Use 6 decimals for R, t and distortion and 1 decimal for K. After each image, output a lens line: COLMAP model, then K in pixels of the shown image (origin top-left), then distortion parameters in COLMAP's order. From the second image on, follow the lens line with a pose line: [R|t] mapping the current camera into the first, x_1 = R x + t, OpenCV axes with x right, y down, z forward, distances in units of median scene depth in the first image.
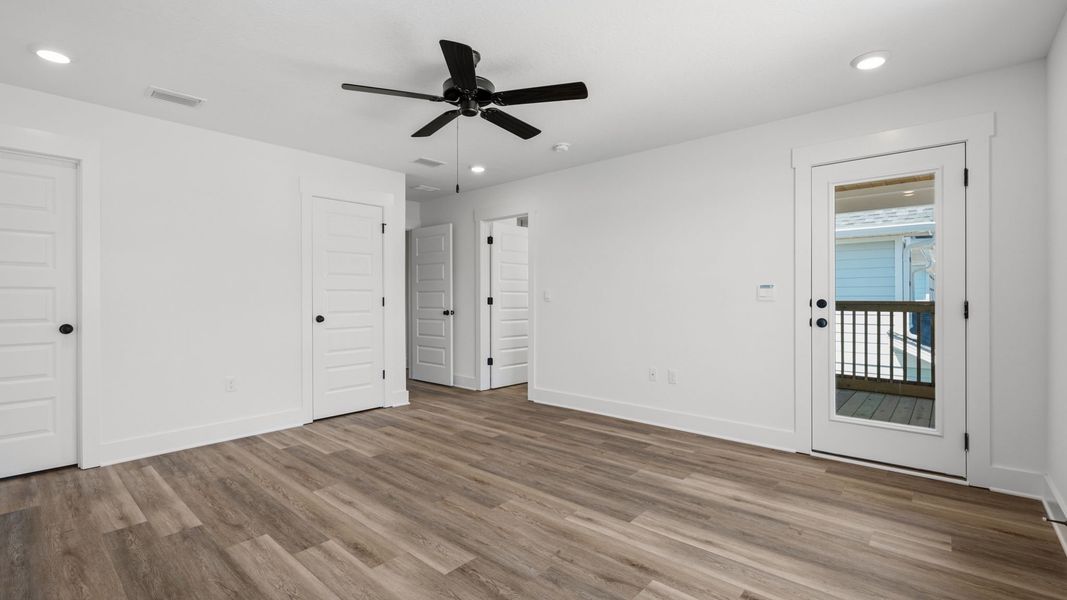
lens RADIAL K [[475.4, 0, 533.6], [0, 475.4, 296.3], [0, 0, 1]] dist [0.000395, -0.000144]
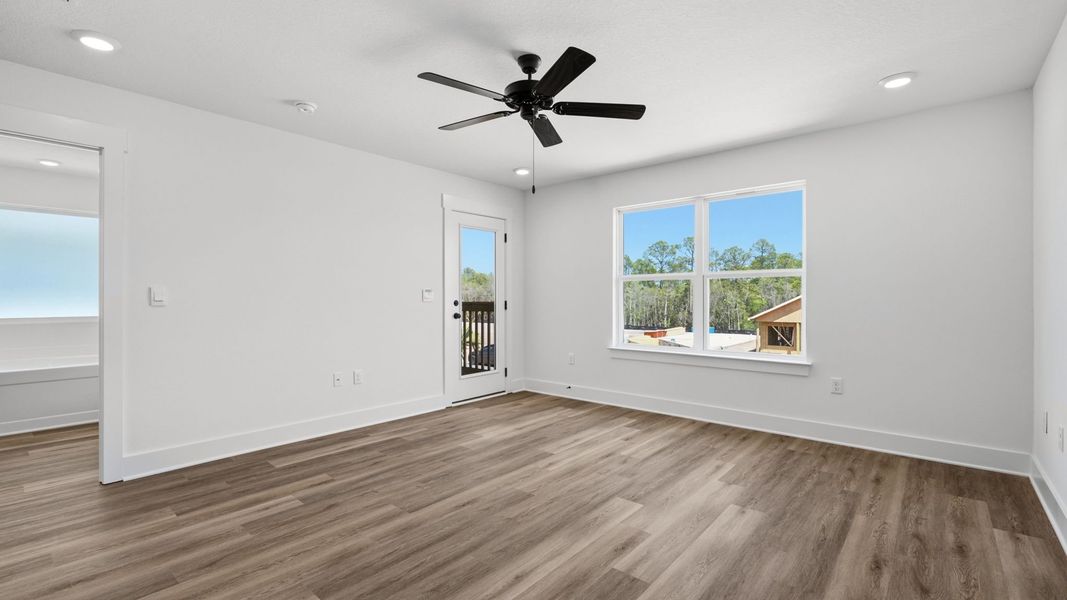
lens RADIAL K [[468.6, 0, 537.2], [0, 468.6, 292.8], [0, 0, 1]] dist [-0.001066, 0.000017]
pose [[-0.024301, 0.013905, 0.999608, -1.009026], [0.001149, 0.999903, -0.013881, 0.005066], [-0.999704, 0.000811, -0.024315, 0.894229]]
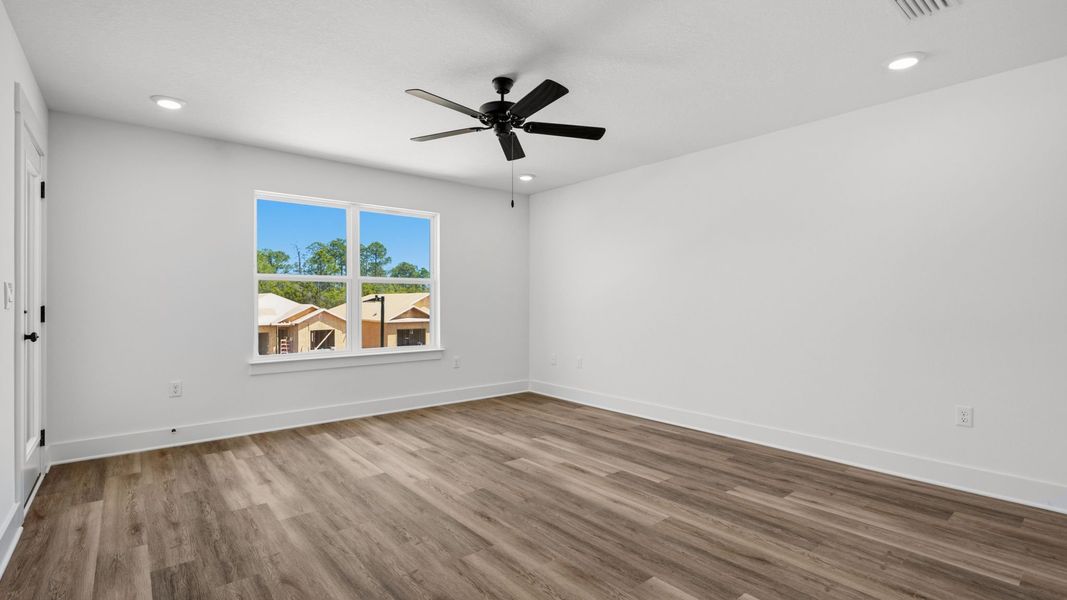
lens RADIAL K [[479.7, 0, 531.7], [0, 479.7, 298.1], [0, 0, 1]] dist [0.003019, 0.000123]
pose [[-0.988607, 0.004222, 0.150459, -0.330161], [0.003589, 0.999984, -0.004481, 0.000720], [-0.150476, -0.003890, -0.988606, 1.853567]]
